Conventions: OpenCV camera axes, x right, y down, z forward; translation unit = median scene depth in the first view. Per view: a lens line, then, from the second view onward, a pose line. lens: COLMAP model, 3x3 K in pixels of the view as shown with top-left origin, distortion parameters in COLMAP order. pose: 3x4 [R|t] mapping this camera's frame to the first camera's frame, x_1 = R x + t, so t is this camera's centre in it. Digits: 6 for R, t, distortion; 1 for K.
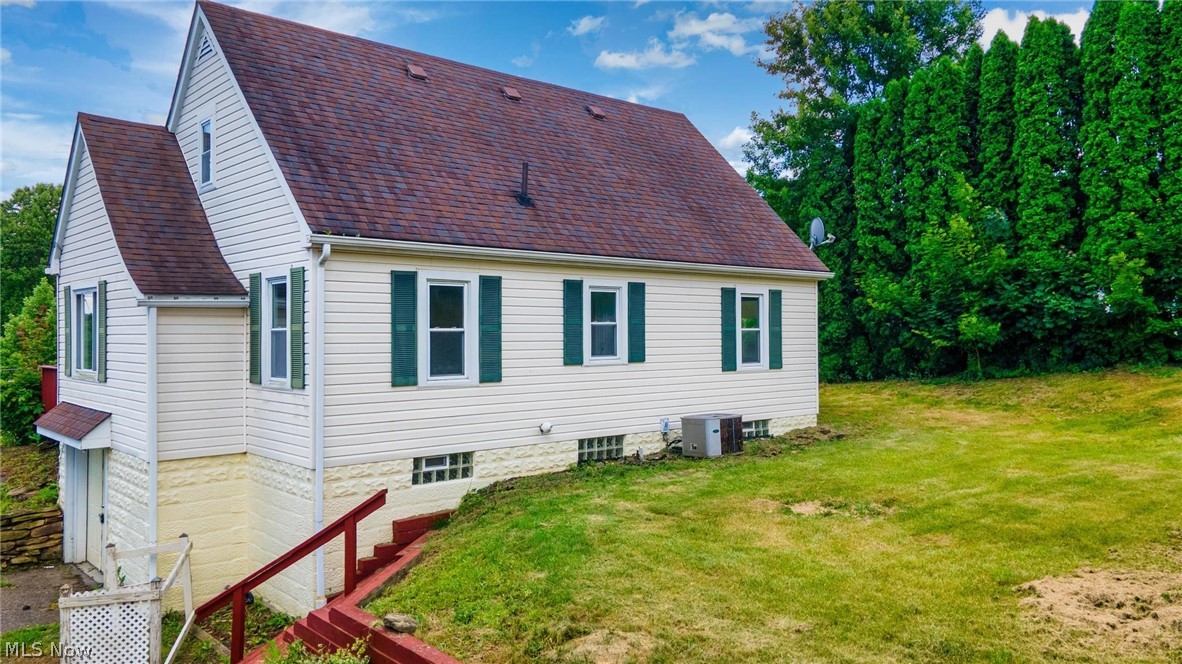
lens RADIAL K [[868.2, 0, 591.0], [0, 868.2, 332.0], [0, 0, 1]] dist [0.001399, -0.000575]
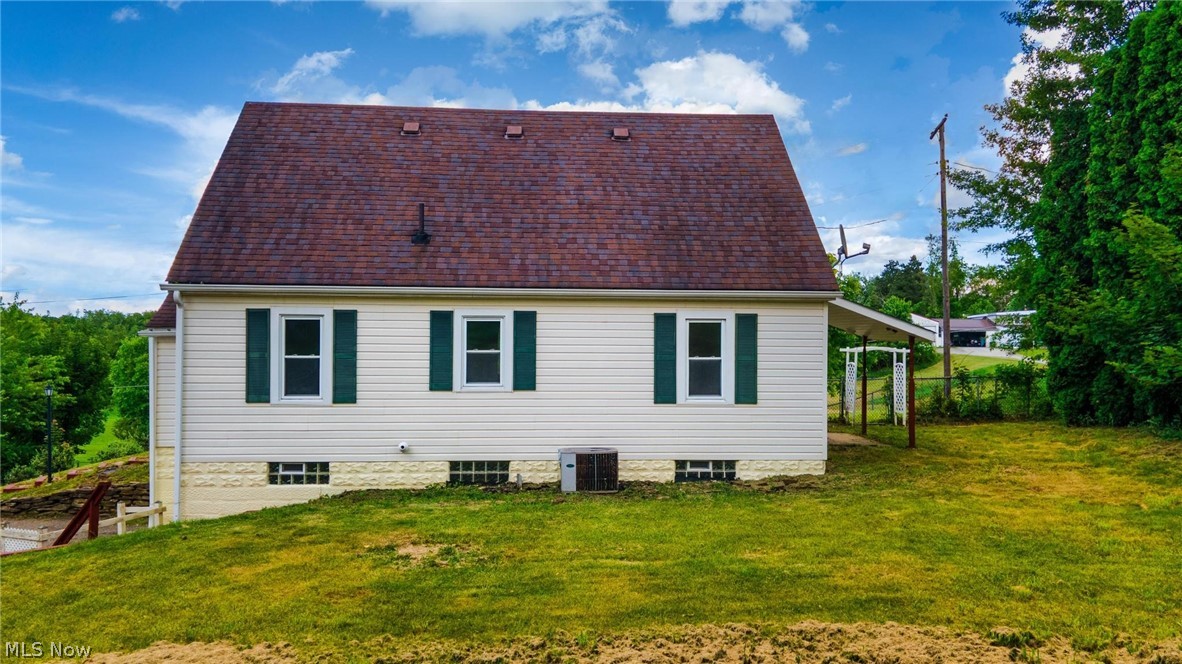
lens RADIAL K [[869.3, 0, 590.9], [0, 869.3, 346.7], [0, 0, 1]] dist [0.010000, 0.004053]
pose [[0.799675, 0.012834, -0.600296, 0.818866], [-0.008709, 0.999914, 0.009776, -0.029940], [0.600370, -0.002590, 0.799718, 0.274804]]
